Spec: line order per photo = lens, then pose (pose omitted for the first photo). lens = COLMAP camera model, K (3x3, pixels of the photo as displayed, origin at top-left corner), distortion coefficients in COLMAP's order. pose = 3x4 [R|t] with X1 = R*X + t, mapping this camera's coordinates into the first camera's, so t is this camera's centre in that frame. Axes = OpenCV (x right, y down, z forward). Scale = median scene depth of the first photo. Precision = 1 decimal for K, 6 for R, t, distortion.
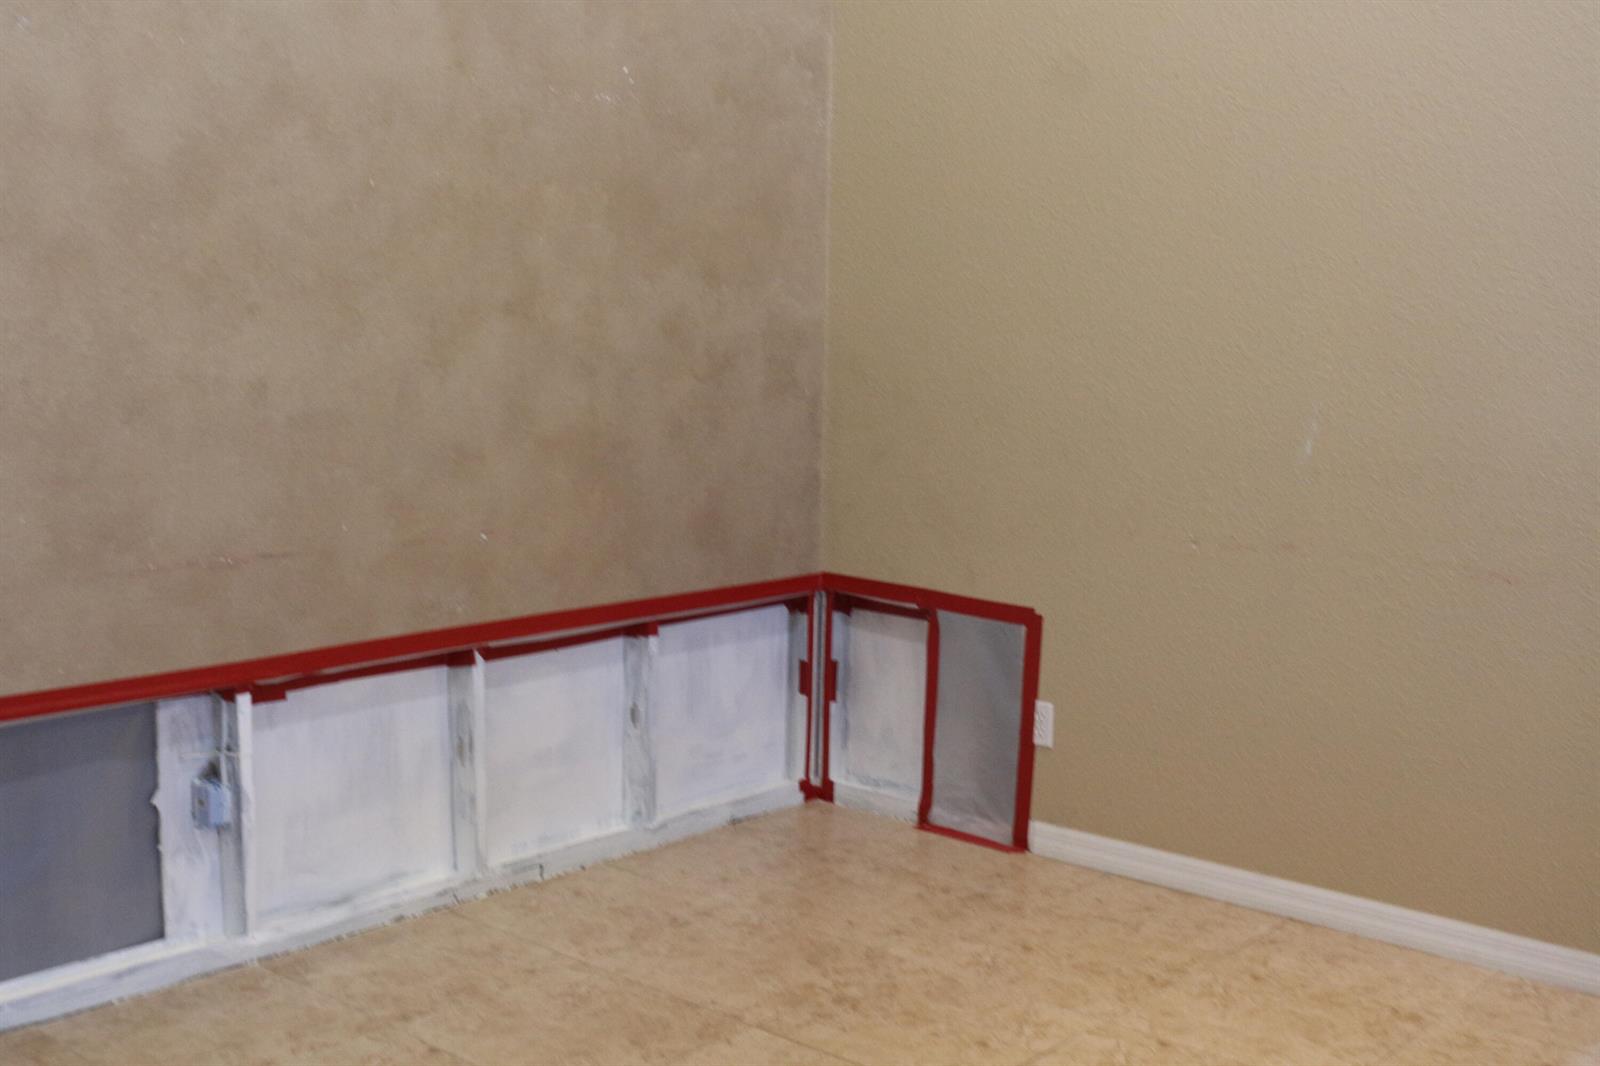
lens RADIAL K [[1826.0, 0, 800.0], [0, 1826.0, 533.0], [0, 0, 1]] dist [-0.124090, 0.208890]
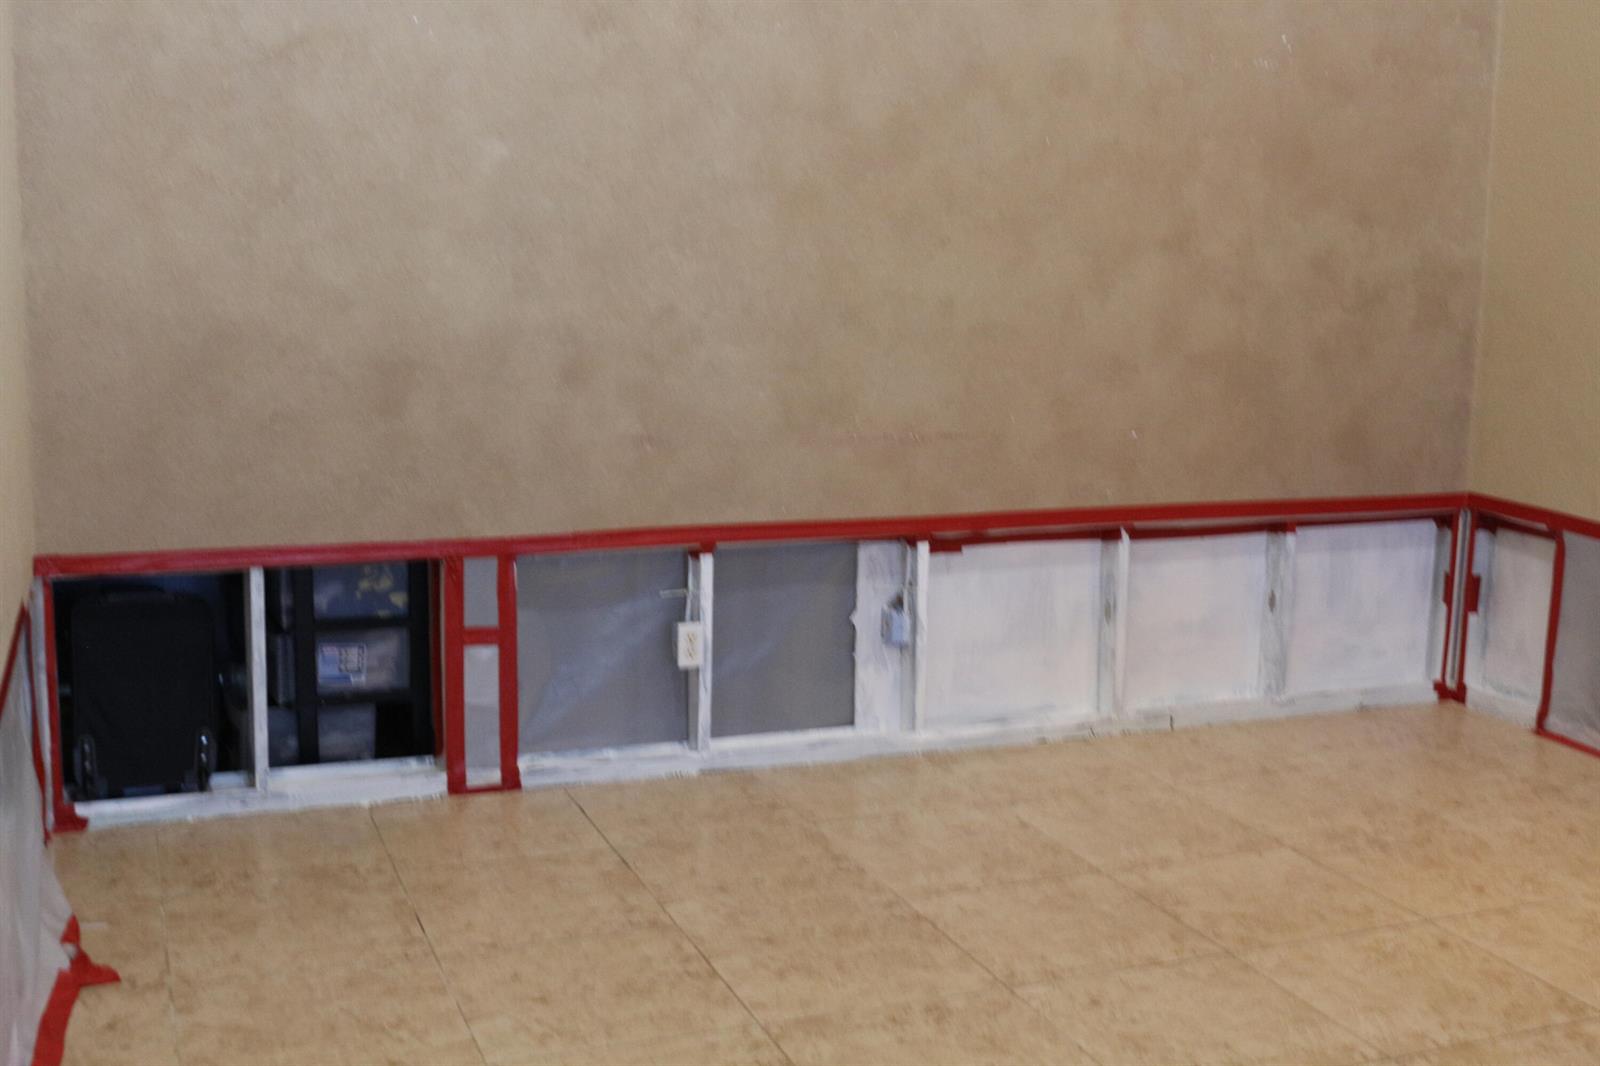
lens RADIAL K [[1826.0, 0, 800.0], [0, 1826.0, 533.0], [0, 0, 1]] dist [-0.124090, 0.208890]
pose [[0.887595, 0.074141, -0.454620, 0.177448], [-0.061053, 0.997189, 0.043425, 0.027733], [0.456562, -0.010788, 0.889626, -0.167193]]
